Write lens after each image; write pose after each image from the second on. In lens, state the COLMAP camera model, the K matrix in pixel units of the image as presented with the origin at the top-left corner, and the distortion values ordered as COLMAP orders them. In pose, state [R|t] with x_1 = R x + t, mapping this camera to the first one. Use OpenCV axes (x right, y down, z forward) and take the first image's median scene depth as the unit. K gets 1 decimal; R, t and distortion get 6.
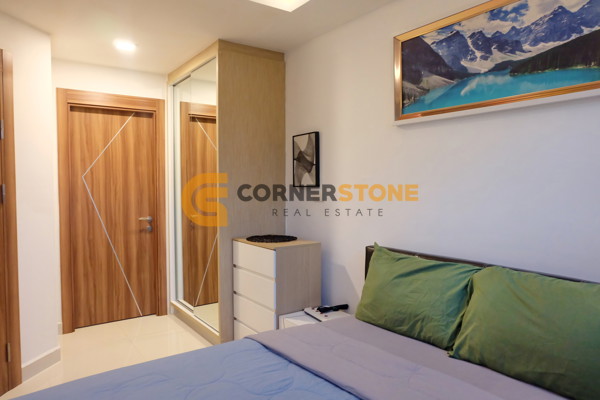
lens RADIAL K [[415.1, 0, 306.1], [0, 415.1, 197.7], [0, 0, 1]] dist [-0.046528, 0.045735]
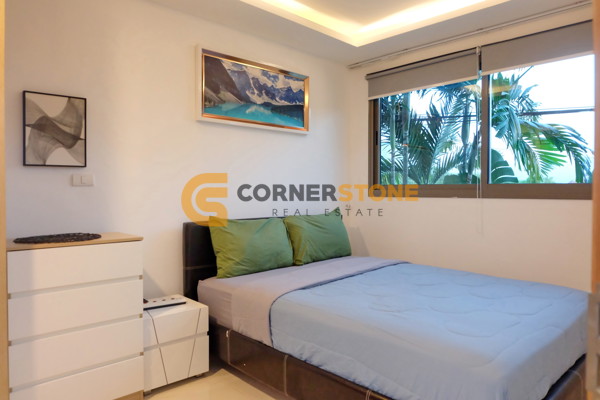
lens RADIAL K [[415.1, 0, 312.9], [0, 415.1, 191.7], [0, 0, 1]] dist [-0.046528, 0.045735]
pose [[-0.160171, -0.001392, 0.987088, -1.163848], [0.034458, 0.999382, 0.007001, 0.042120], [-0.986488, 0.035135, -0.160024, 0.987306]]
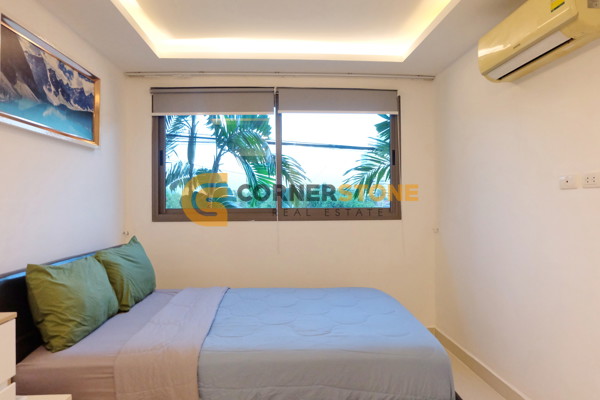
lens RADIAL K [[415.1, 0, 308.6], [0, 415.1, 197.7], [0, 0, 1]] dist [-0.046528, 0.045735]
pose [[-0.840344, 0.012441, 0.541910, -0.812624], [0.027602, 0.999422, 0.019858, -0.028585], [-0.541350, 0.031645, -0.840202, 1.516403]]
